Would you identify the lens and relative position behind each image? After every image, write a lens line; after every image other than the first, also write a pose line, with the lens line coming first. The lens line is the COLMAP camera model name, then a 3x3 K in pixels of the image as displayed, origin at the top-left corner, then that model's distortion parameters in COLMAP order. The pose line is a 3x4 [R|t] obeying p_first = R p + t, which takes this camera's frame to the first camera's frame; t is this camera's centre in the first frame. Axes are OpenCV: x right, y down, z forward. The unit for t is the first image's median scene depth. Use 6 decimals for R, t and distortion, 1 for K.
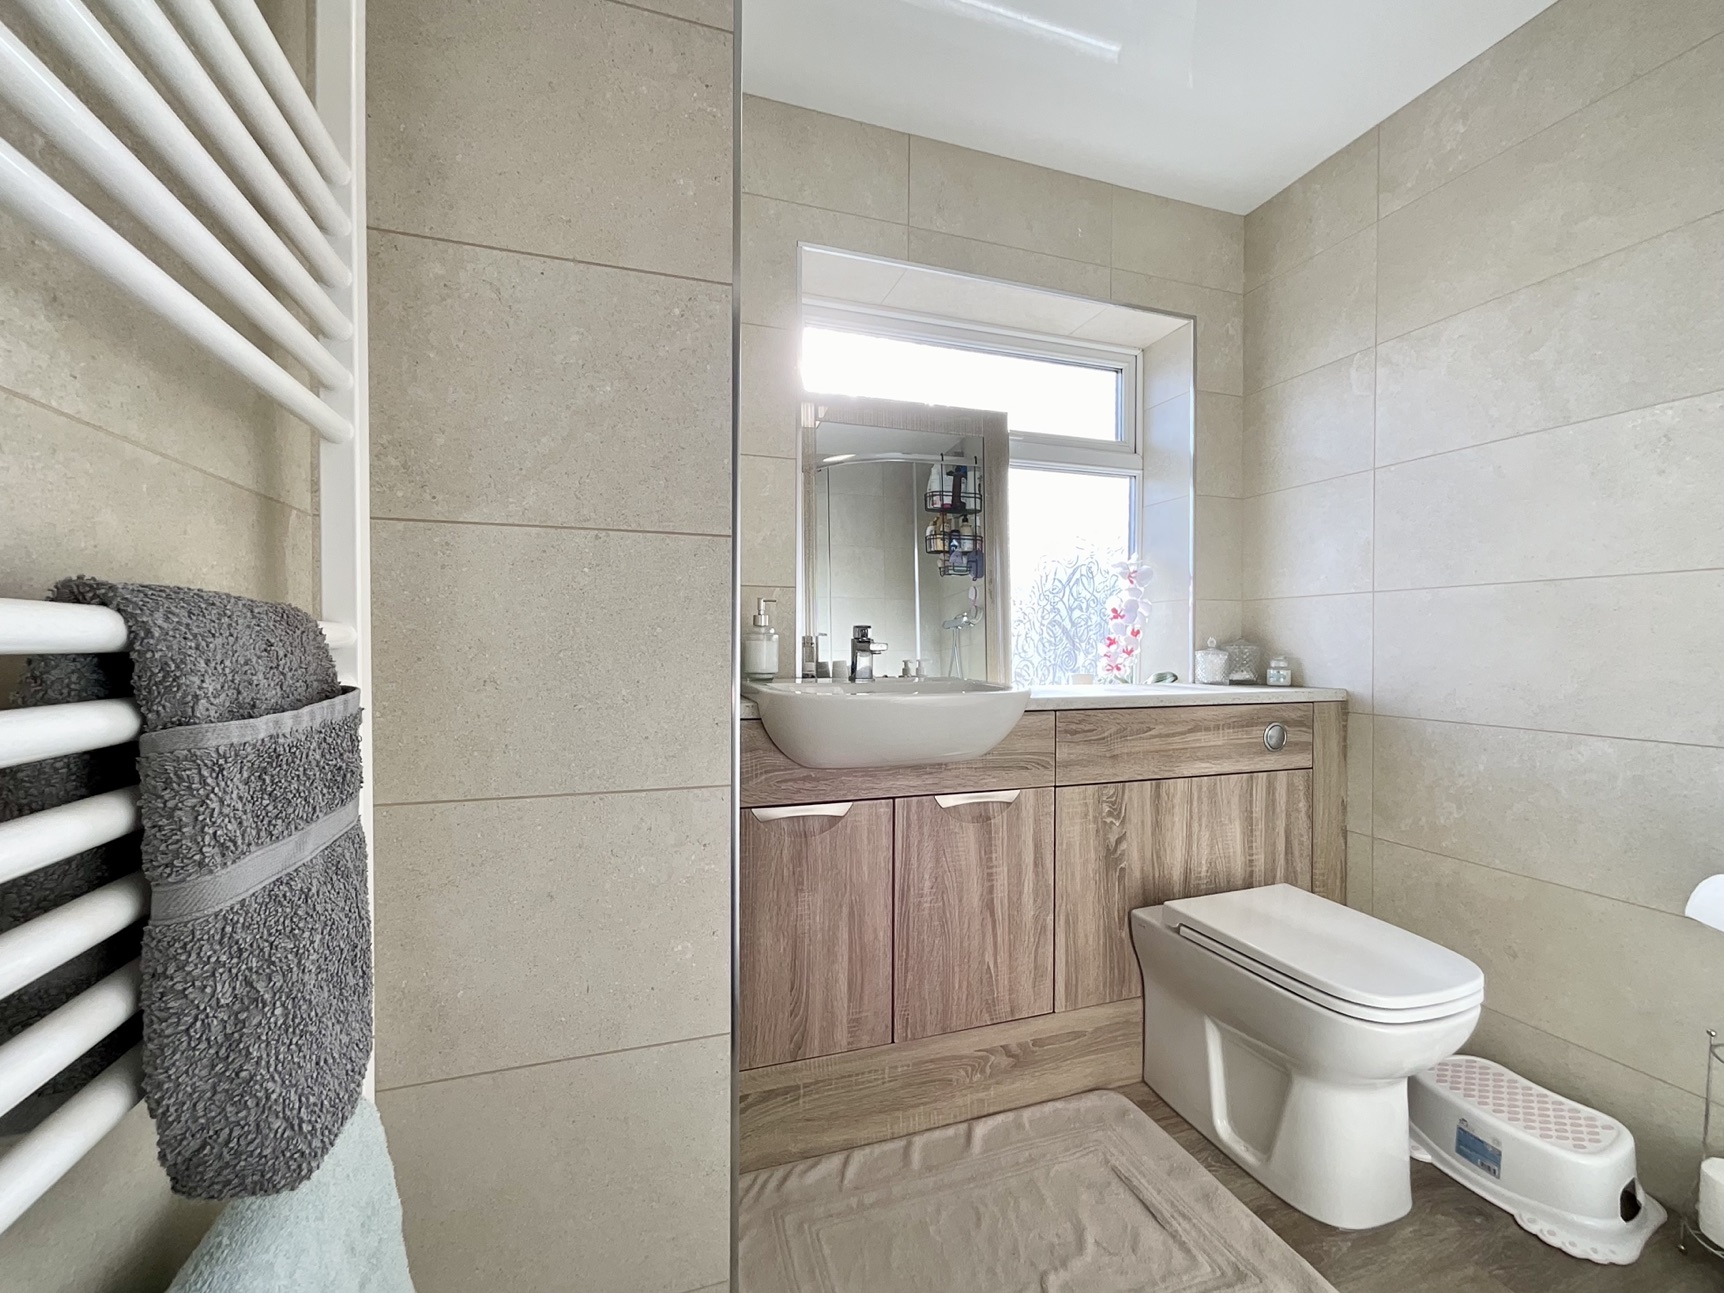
lens RADIAL K [[699.7, 0, 862.8], [0, 699.7, 638.5], [0, 0, 1]] dist [-0.004097, 0.000436]
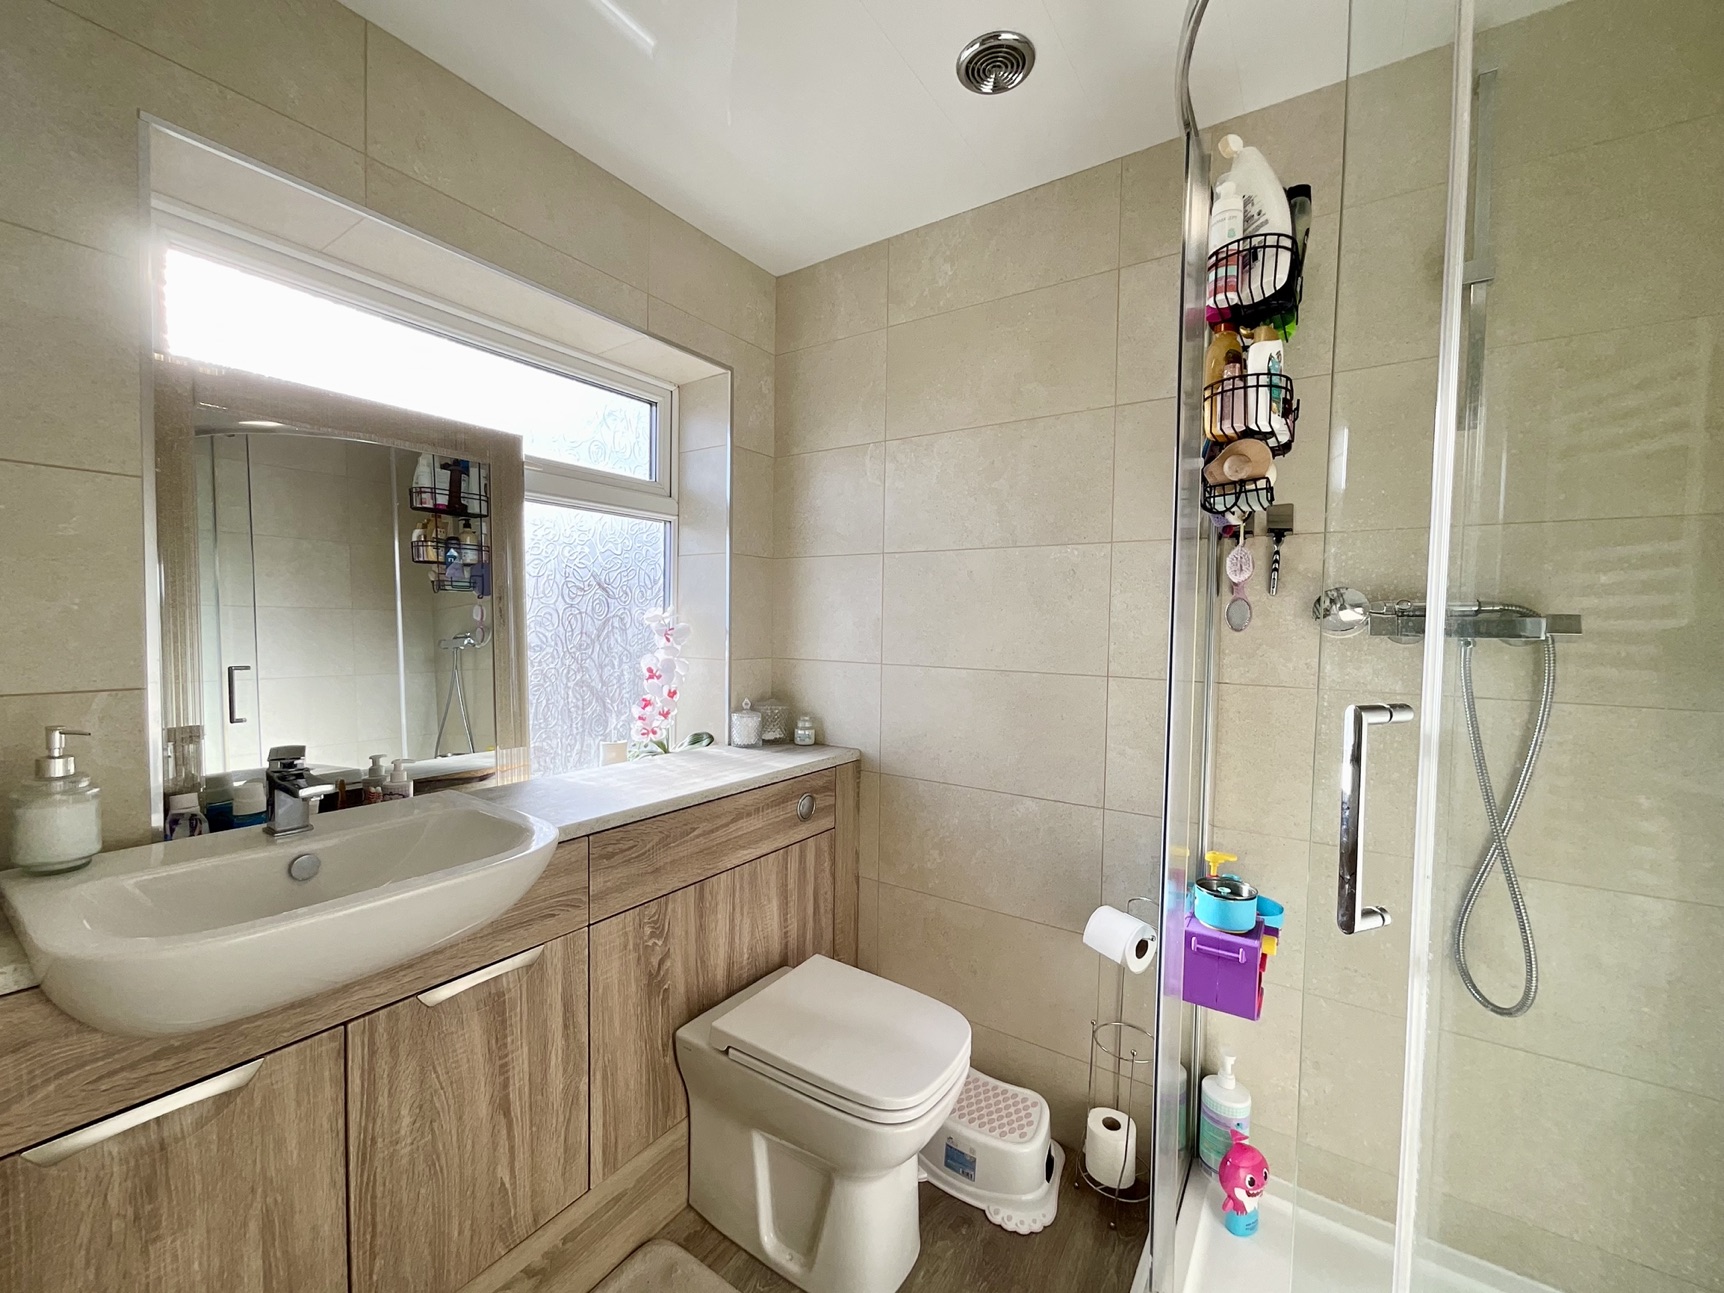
lens RADIAL K [[699.7, 0, 857.8], [0, 699.7, 649.8], [0, 0, 1]] dist [-0.004097, 0.000436]
pose [[0.795712, -0.013822, 0.605518, 0.030246], [-0.006857, 0.999470, 0.031826, -0.135524], [-0.605637, -0.029476, 0.795195, 0.149489]]
